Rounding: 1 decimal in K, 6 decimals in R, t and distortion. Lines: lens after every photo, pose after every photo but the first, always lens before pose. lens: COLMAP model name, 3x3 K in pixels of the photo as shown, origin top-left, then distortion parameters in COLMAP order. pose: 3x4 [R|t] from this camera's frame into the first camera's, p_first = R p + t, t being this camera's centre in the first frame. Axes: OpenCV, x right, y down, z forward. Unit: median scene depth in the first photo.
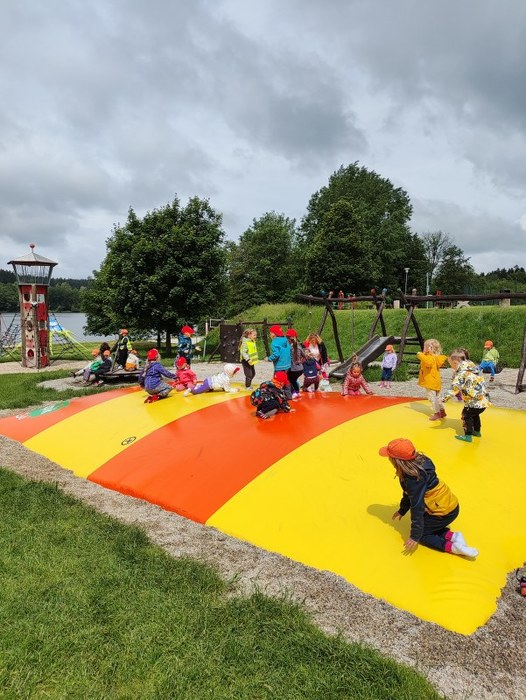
lens RADIAL K [[512.4, 0, 262.0], [0, 512.4, 347.4], [0, 0, 1]] dist [0.092419, -0.096783]
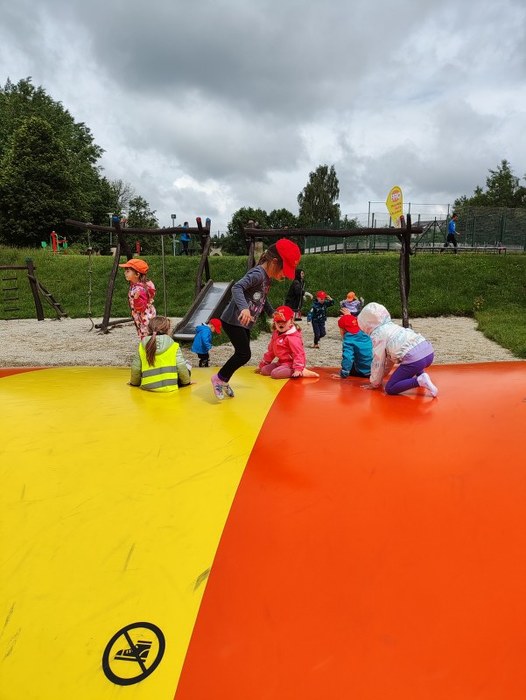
lens RADIAL K [[512.4, 0, 271.9], [0, 512.4, 345.9], [0, 0, 1]] dist [0.092419, -0.096783]
pose [[0.806162, -0.075378, 0.586874, -0.054258], [0.026262, 0.995433, 0.091780, 0.001712], [-0.591112, -0.058577, 0.804459, 0.121500]]
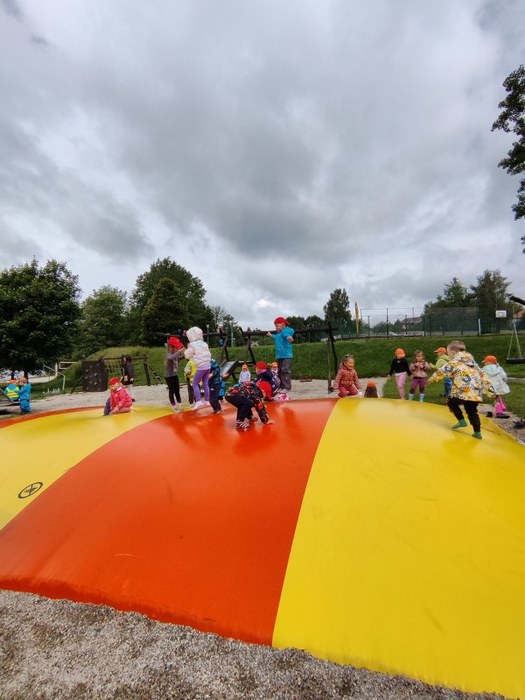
lens RADIAL K [[324.3, 0, 261.9], [0, 324.3, 349.3], [0, 0, 1]] dist [0.015014, -0.006025]
pose [[0.891253, -0.017687, 0.453162, -0.028215], [0.058069, 0.995465, -0.075354, 0.005930], [-0.449774, 0.093474, 0.888237, 0.070049]]
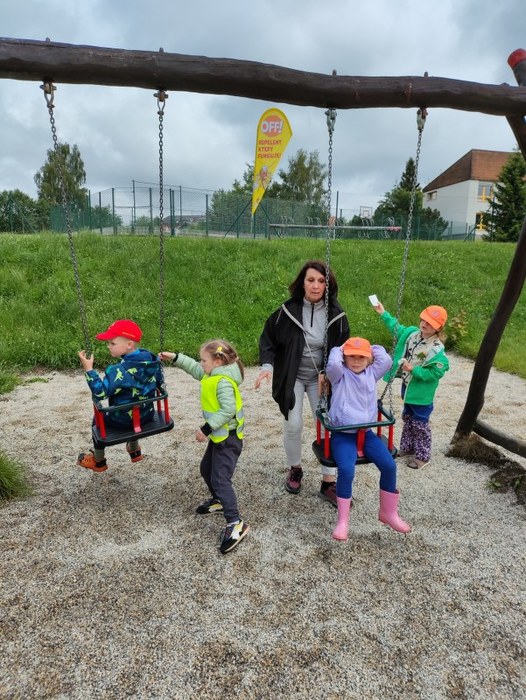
lens RADIAL K [[512.4, 0, 263.5], [0, 512.4, 342.5], [0, 0, 1]] dist [0.092419, -0.096783]
pose [[0.466890, -0.124306, 0.875535, 0.072873], [0.051792, 0.992215, 0.113253, -0.008921], [-0.882797, -0.007531, 0.469693, 0.292249]]
